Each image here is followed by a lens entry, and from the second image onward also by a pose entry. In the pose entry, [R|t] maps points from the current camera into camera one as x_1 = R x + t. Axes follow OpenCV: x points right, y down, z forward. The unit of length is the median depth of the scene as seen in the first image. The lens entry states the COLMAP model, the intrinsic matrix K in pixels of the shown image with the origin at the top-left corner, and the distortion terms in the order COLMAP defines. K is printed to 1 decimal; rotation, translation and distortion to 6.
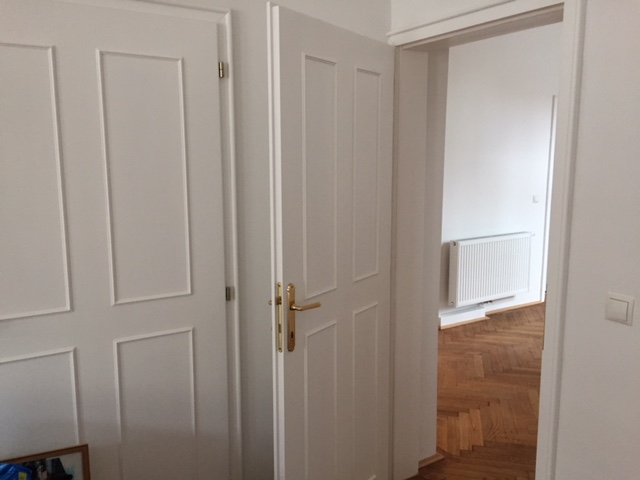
lens RADIAL K [[551.3, 0, 317.0], [0, 551.3, 238.6], [0, 0, 1]] dist [0.050660, -0.062321]
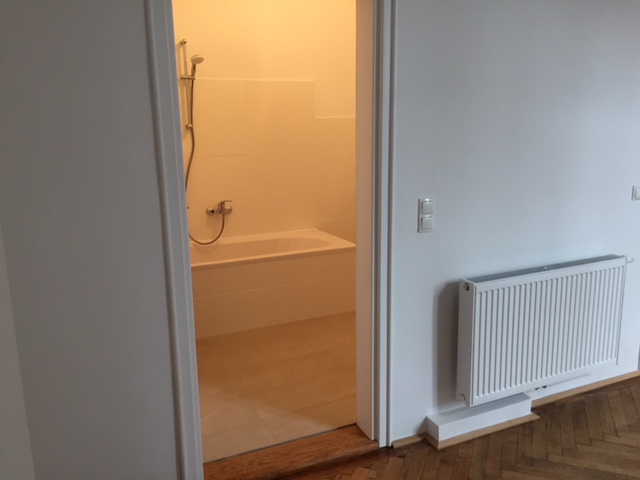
lens RADIAL K [[551.3, 0, 323.2], [0, 551.3, 240.8], [0, 0, 1]] dist [0.050660, -0.062321]
pose [[0.993085, 0.014010, -0.116561, 0.172251], [-0.006621, 0.997957, 0.063544, -0.062581], [0.117213, -0.062333, 0.991149, 0.473929]]
